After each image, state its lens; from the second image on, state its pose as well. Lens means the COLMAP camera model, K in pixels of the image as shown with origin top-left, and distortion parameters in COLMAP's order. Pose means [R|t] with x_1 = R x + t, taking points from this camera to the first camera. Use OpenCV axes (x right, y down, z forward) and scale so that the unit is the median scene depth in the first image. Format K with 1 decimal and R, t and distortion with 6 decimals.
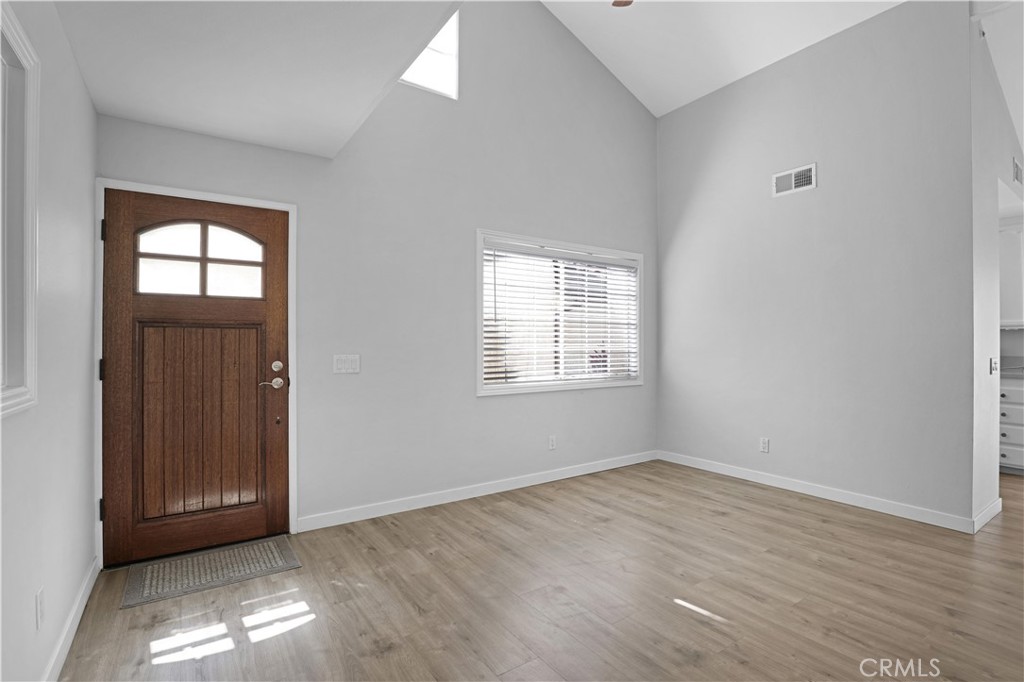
lens RADIAL K [[486.2, 0, 510.1], [0, 486.2, 340.7], [0, 0, 1]] dist [-0.030302, 0.006876]
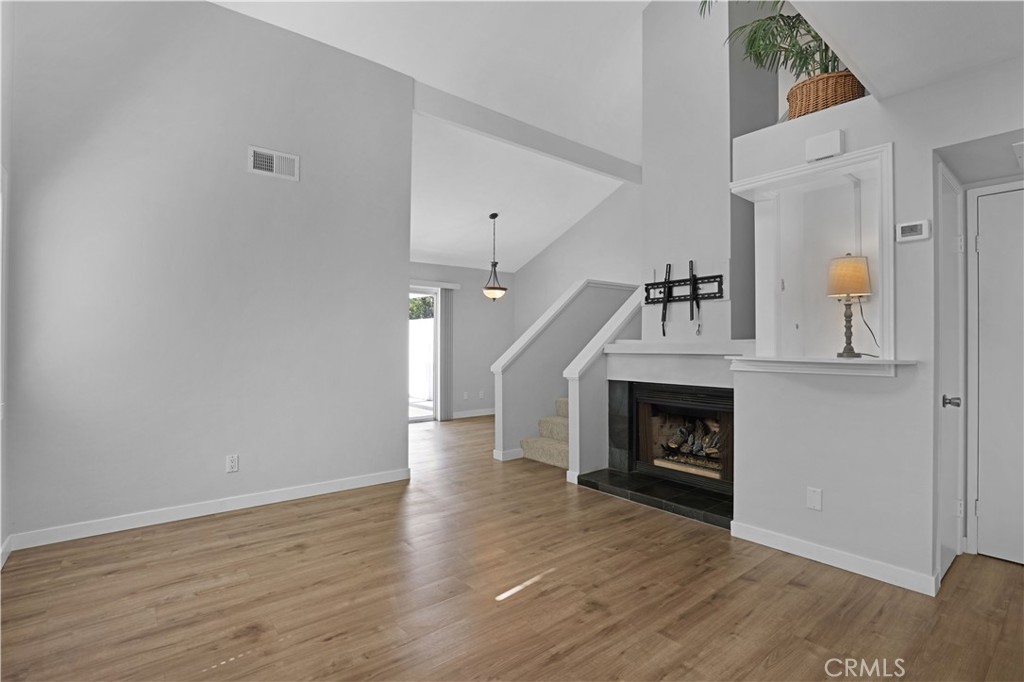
lens RADIAL K [[486.2, 0, 535.9], [0, 486.2, 341.1], [0, 0, 1]] dist [-0.030302, 0.006876]
pose [[-0.106099, 0.003942, 0.994348, -0.447255], [-0.009117, 0.999946, -0.004937, 0.005564], [-0.994314, -0.009589, -0.106057, 0.721647]]
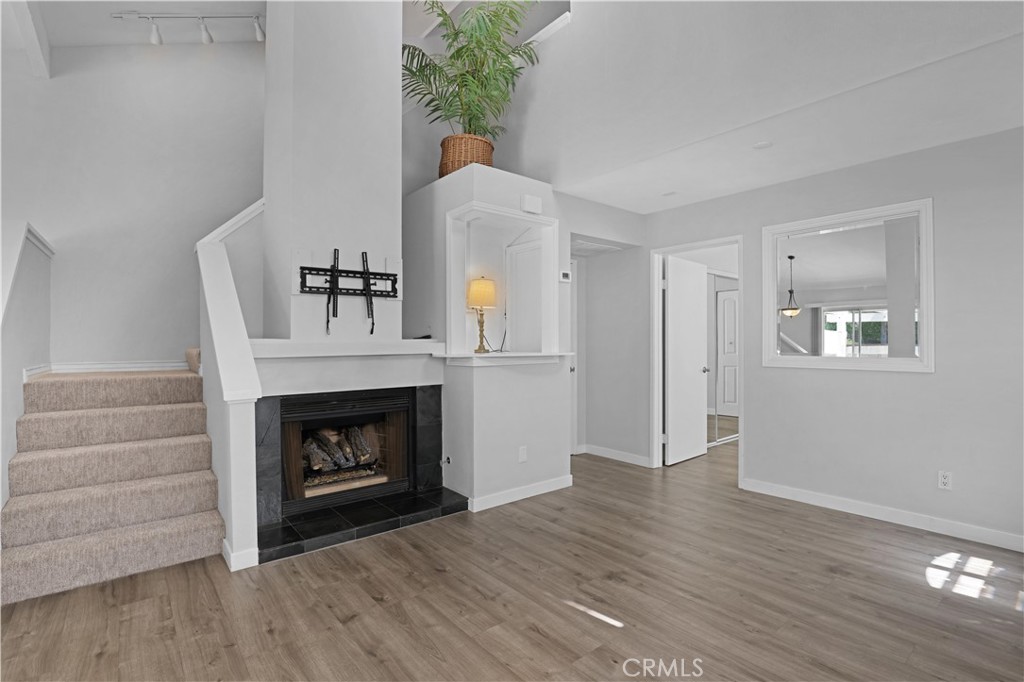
lens RADIAL K [[500.7, 0, 512.5], [0, 500.7, 342.9], [0, 0, 1]] dist [-0.013619, -0.000074]
pose [[-0.995372, -0.001880, -0.096080, 0.451696], [-0.001911, 0.999998, 0.000225, 0.000032], [0.096079, 0.000408, -0.995374, 1.338061]]
